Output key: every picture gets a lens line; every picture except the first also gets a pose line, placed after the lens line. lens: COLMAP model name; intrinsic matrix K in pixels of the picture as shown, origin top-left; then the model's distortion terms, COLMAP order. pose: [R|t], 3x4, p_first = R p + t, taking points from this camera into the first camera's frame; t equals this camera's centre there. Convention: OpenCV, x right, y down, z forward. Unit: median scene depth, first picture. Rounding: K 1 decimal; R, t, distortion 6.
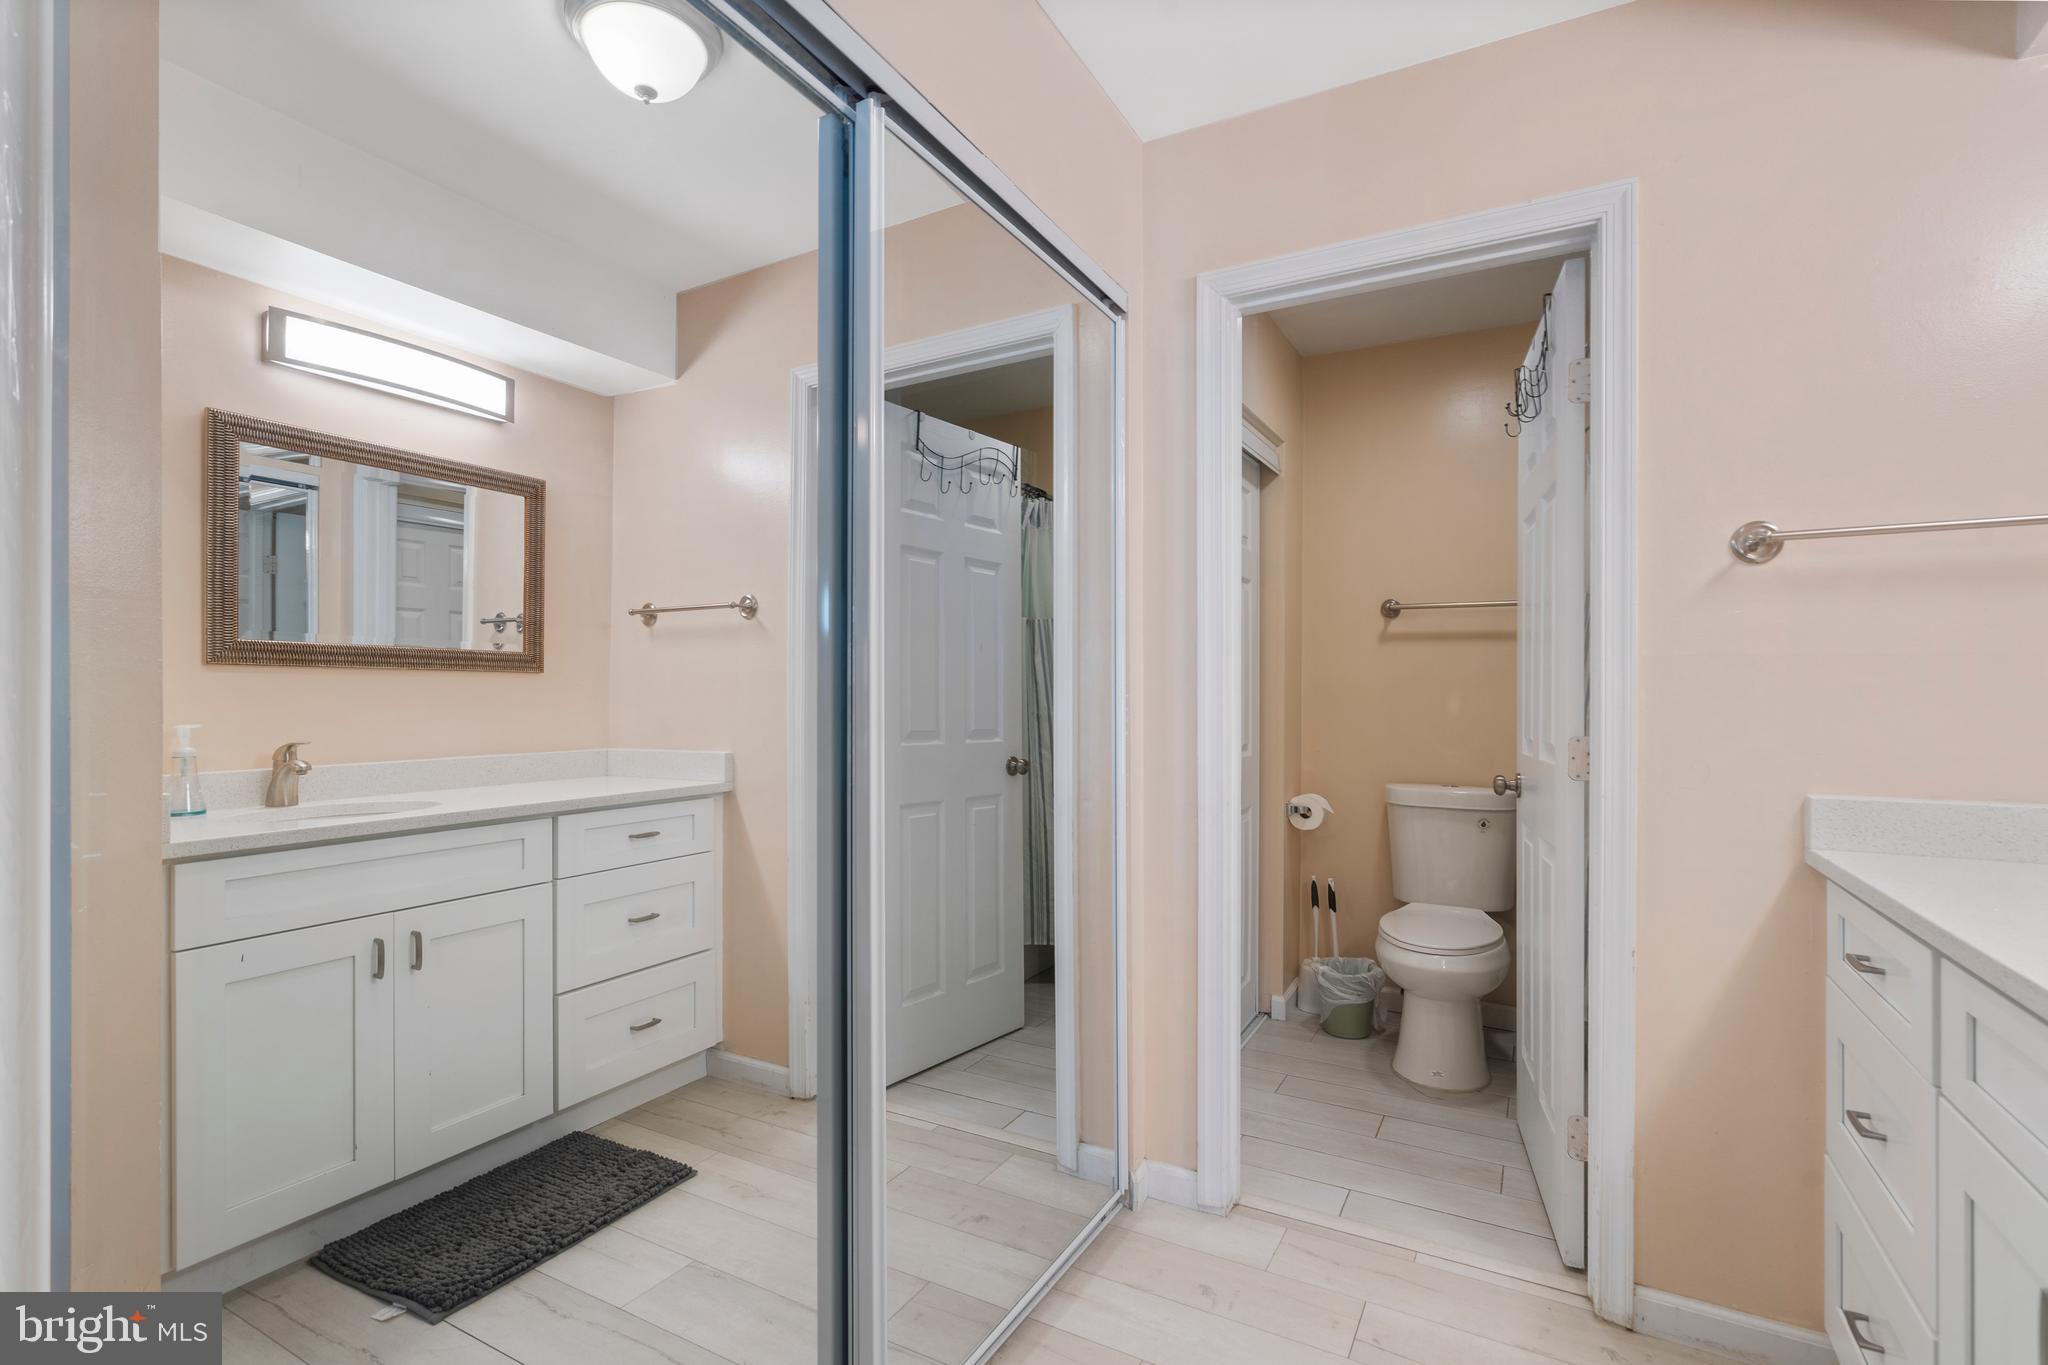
lens RADIAL K [[934.5, 0, 1016.5], [0, 934.5, 688.9], [0, 0, 1]] dist [0.002439, 0.000108]
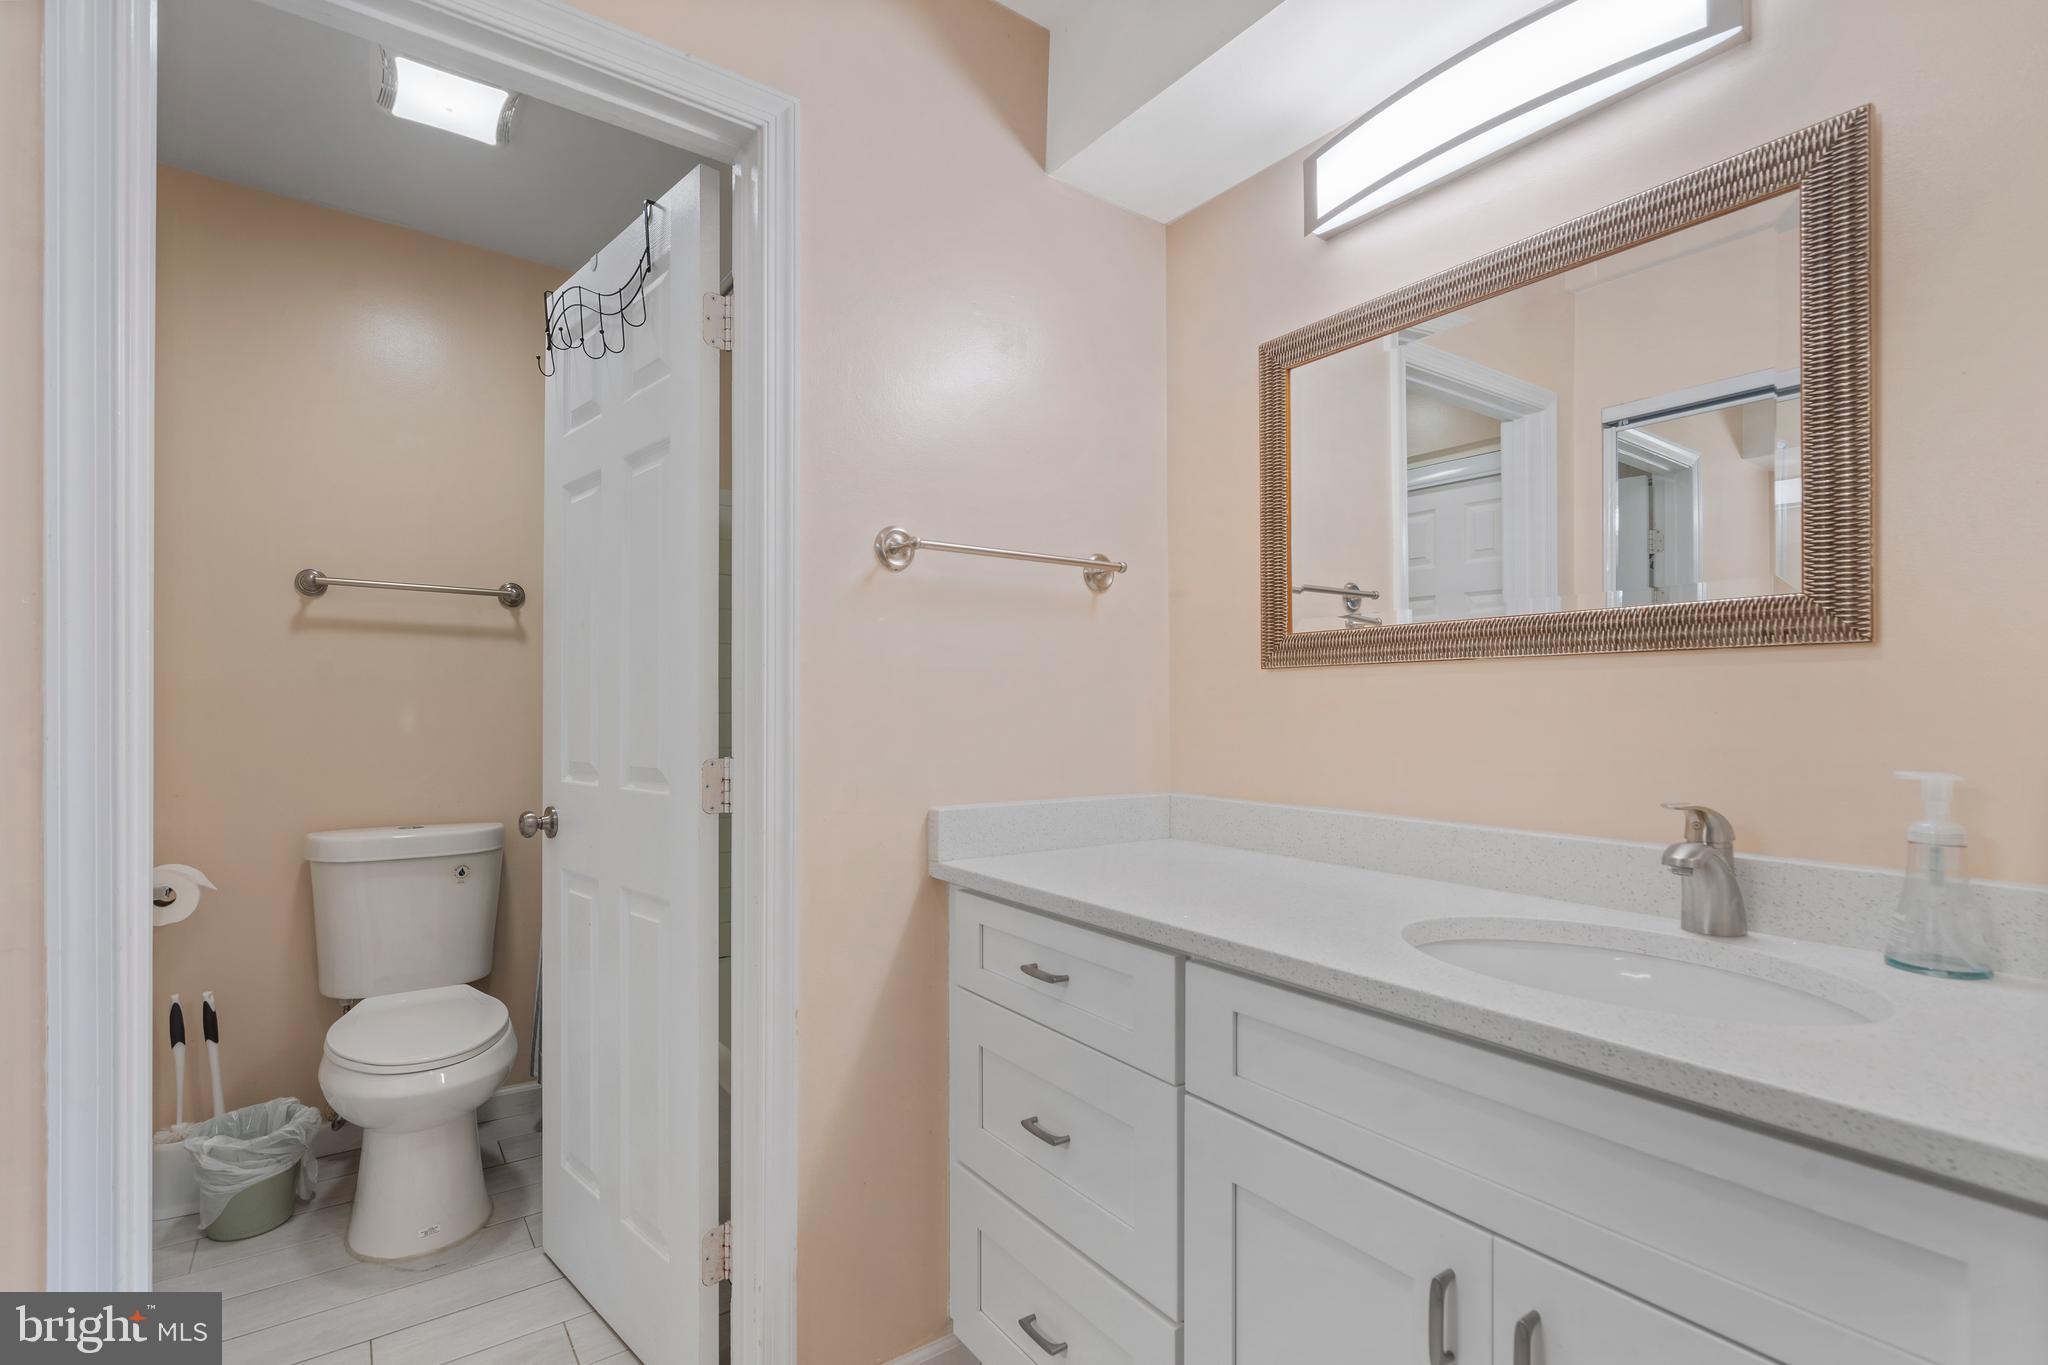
lens RADIAL K [[954.6, 0, 992.6], [0, 954.6, 697.0], [0, 0, 1]] dist [0.000657, -0.000372]
pose [[0.434494, 0.002314, 0.900672, -0.025538], [-0.004071, 0.999992, -0.000605, -0.002325], [-0.900665, -0.003404, 0.434500, 0.285295]]
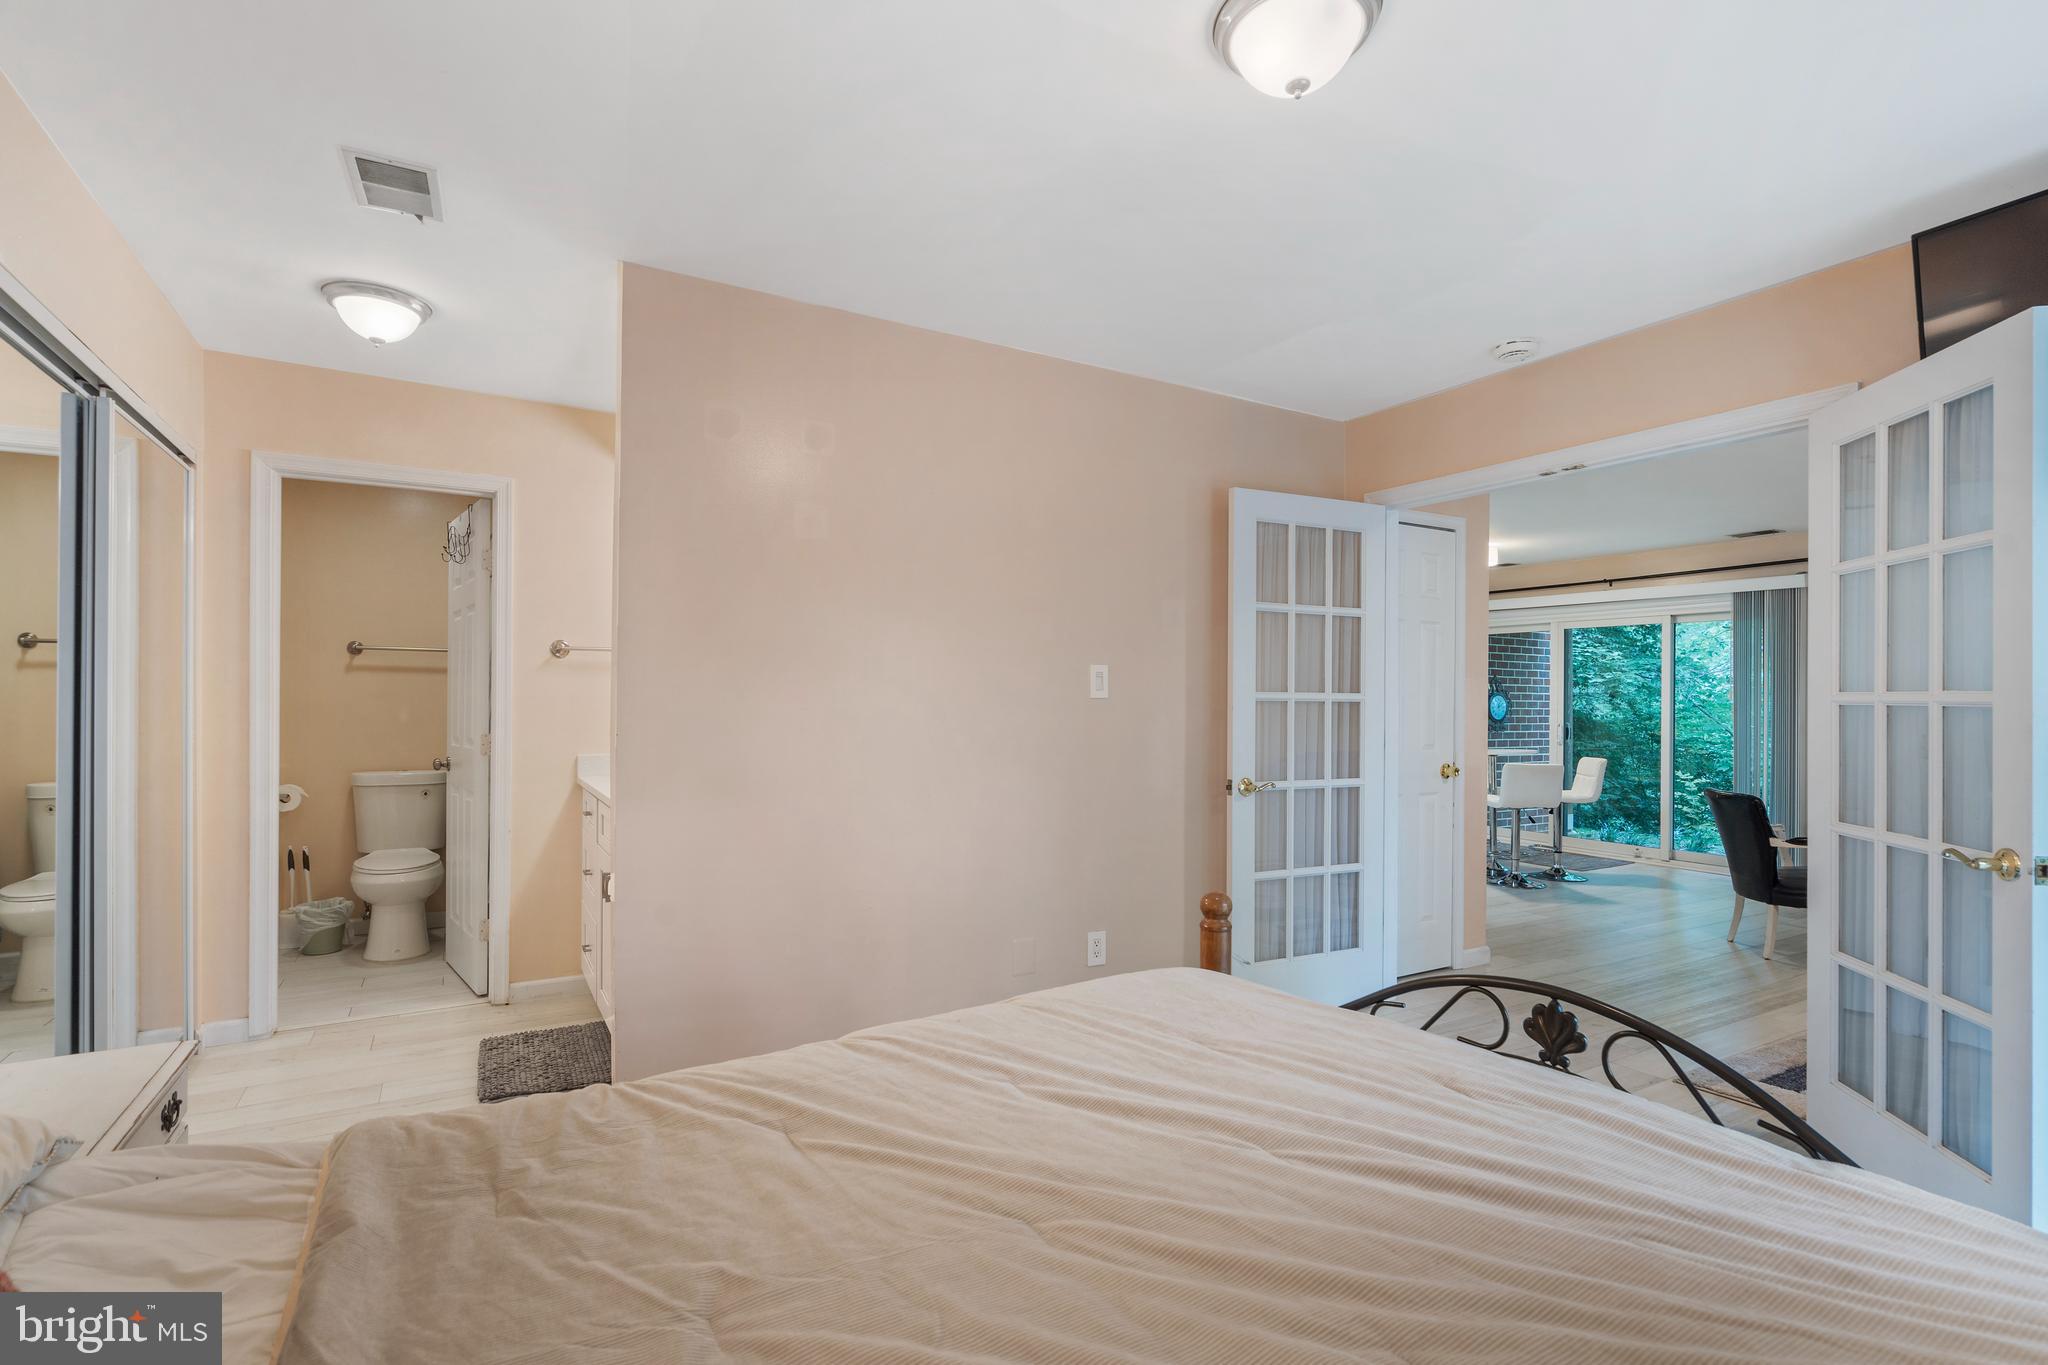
lens RADIAL K [[962.5, 0, 1021.8], [0, 962.5, 697.1], [0, 0, 1]] dist [-0.002777, 0.000103]
pose [[0.498107, 0.000270, 0.867115, -0.432441], [-0.007884, 0.999960, 0.004217, -0.031944], [-0.867080, -0.008937, 0.498089, -0.720327]]
